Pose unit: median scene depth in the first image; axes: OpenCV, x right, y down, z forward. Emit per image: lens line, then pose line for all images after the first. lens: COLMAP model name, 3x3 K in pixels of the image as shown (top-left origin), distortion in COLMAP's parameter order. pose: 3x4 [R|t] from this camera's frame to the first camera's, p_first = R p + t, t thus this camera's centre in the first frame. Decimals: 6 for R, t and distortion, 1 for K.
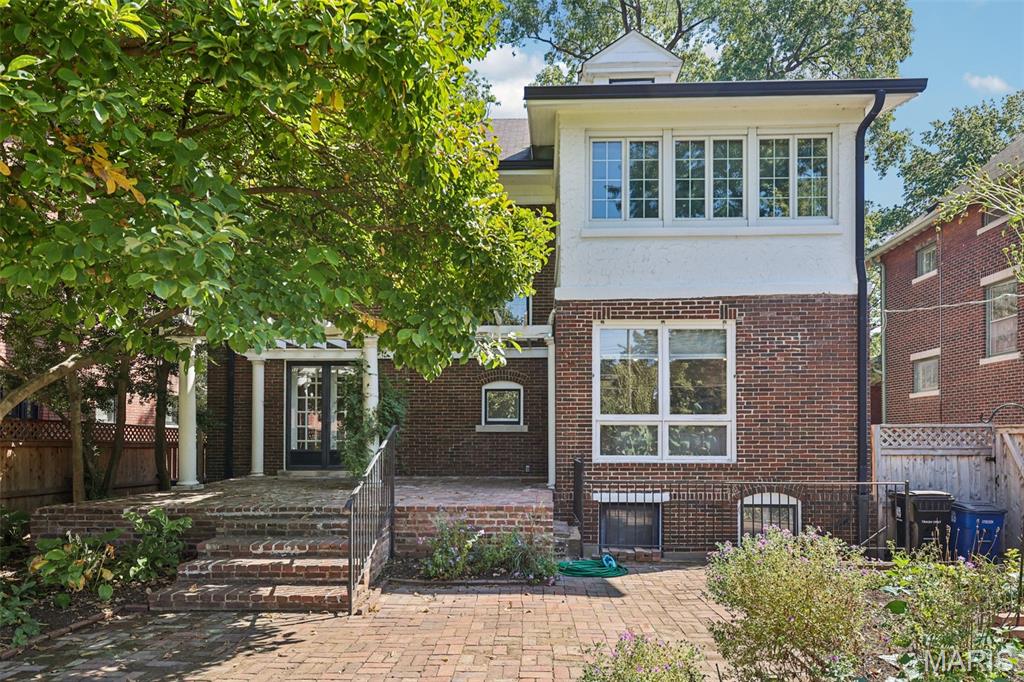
lens RADIAL K [[655.0, 0, 495.1], [0, 655.0, 434.9], [0, 0, 1]] dist [0.019508, -0.000486]
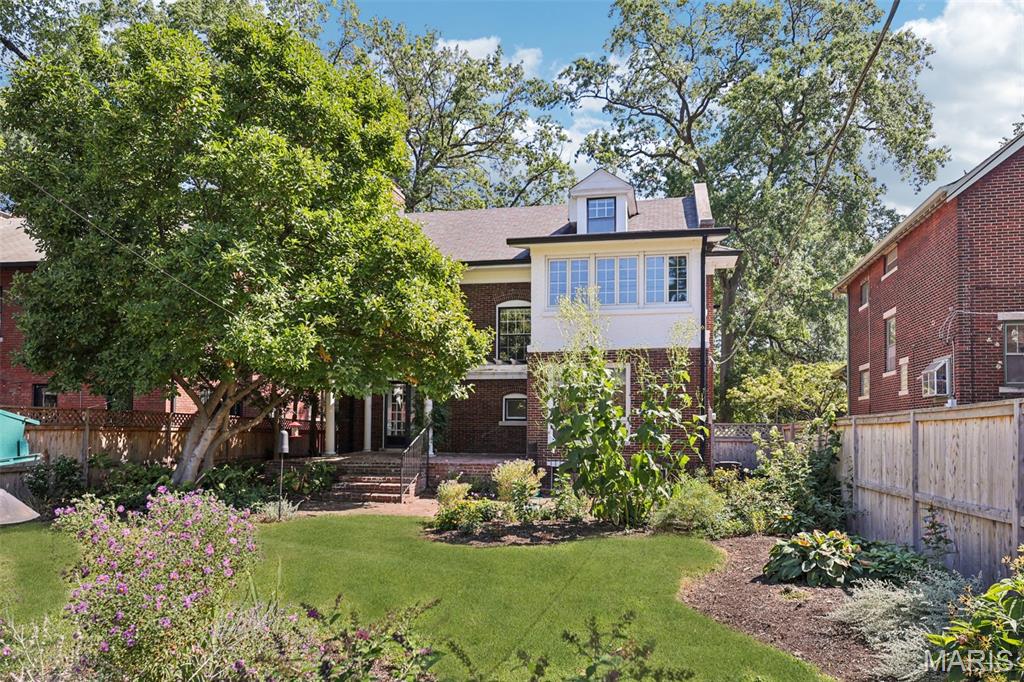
lens RADIAL K [[698.6, 0, 480.7], [0, 698.6, 406.6], [0, 0, 1]] dist [0.014627, 0.001951]
pose [[0.981156, 0.002725, -0.193199, 0.337734], [-0.007627, 0.999667, -0.024632, -0.010649], [0.193068, 0.025641, 0.980850, -0.882630]]
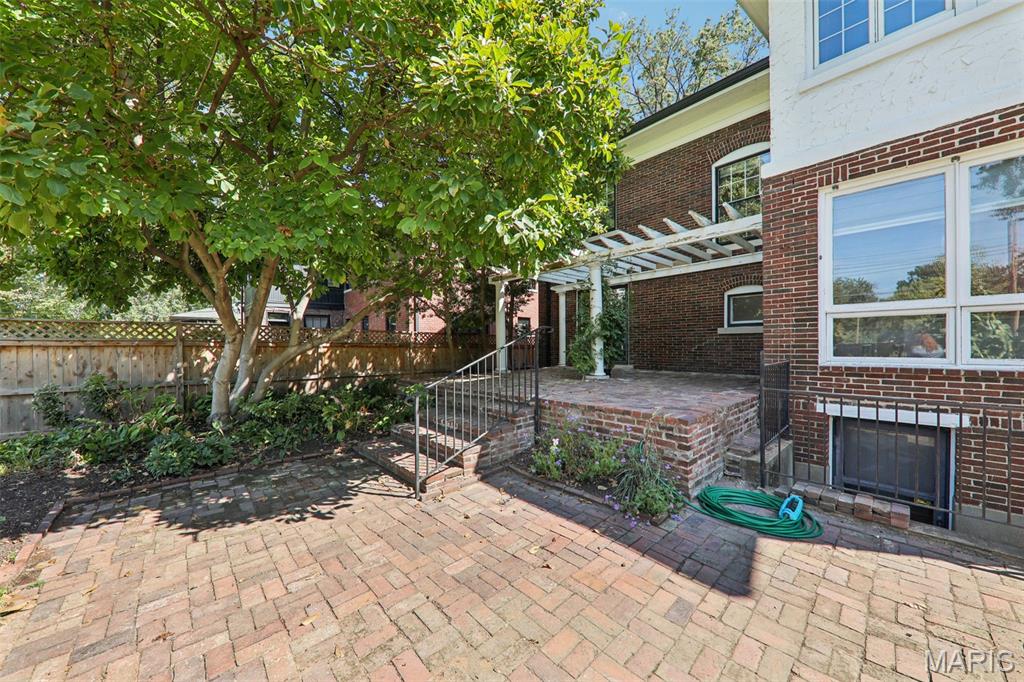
lens RADIAL K [[349.9, 0, 510.9], [0, 349.9, 346.4], [0, 0, 1]] dist [0.002577, 0.000305]
pose [[0.714756, -0.003291, -0.699366, 0.182505], [0.009978, 0.999935, 0.005493, 0.012984], [0.699303, -0.010905, 0.714742, 0.429861]]
